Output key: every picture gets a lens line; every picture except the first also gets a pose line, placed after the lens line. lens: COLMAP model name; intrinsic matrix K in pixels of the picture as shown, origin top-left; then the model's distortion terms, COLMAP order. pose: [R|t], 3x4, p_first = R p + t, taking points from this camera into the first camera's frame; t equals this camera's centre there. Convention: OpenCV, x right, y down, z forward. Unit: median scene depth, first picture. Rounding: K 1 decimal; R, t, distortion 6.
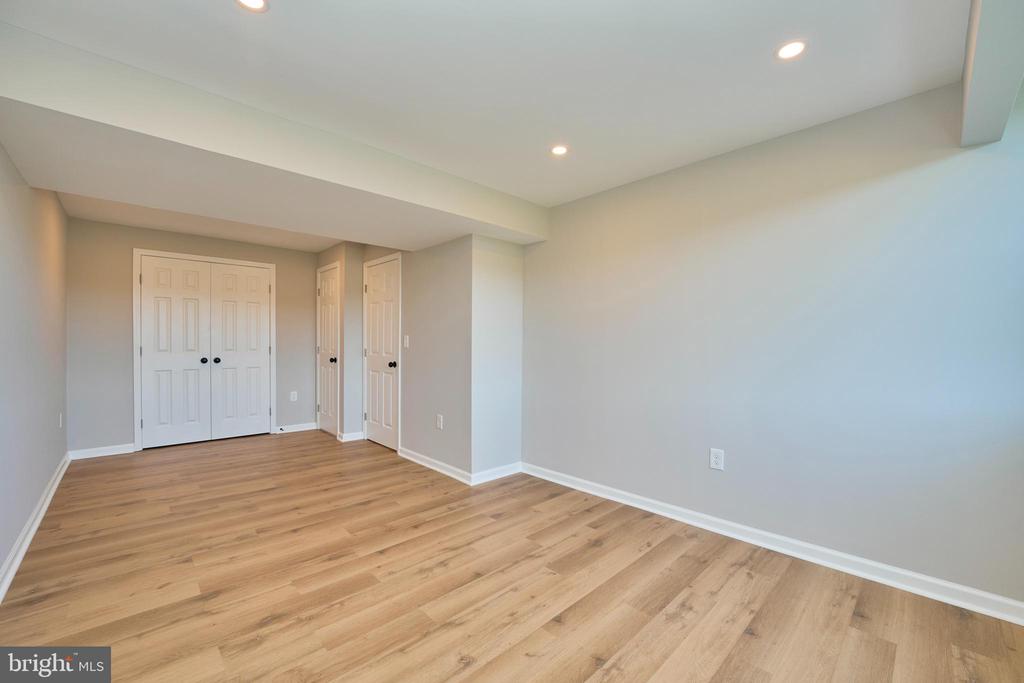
lens RADIAL K [[412.8, 0, 504.4], [0, 412.8, 356.6], [0, 0, 1]] dist [-0.027264, 0.000166]
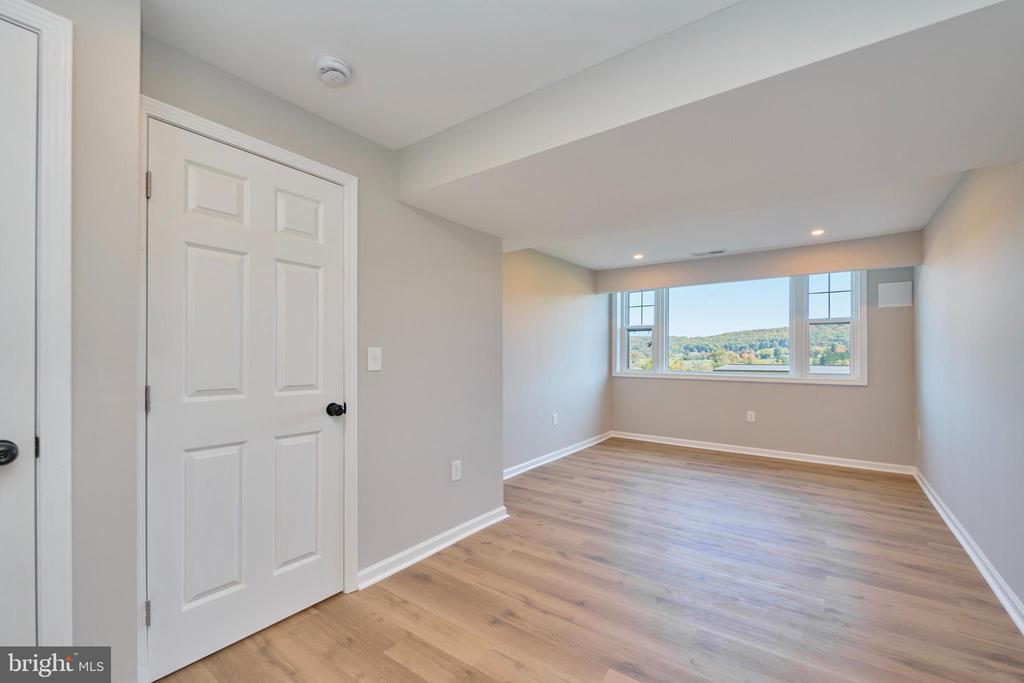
lens RADIAL K [[419.0, 0, 501.6], [0, 419.0, 353.9], [0, 0, 1]] dist [0.000463, 0.000006]
pose [[-0.159860, -0.007772, 0.987109, -1.144644], [0.025280, 0.999609, 0.011964, -0.064956], [-0.986816, 0.026867, -0.159601, 1.337766]]
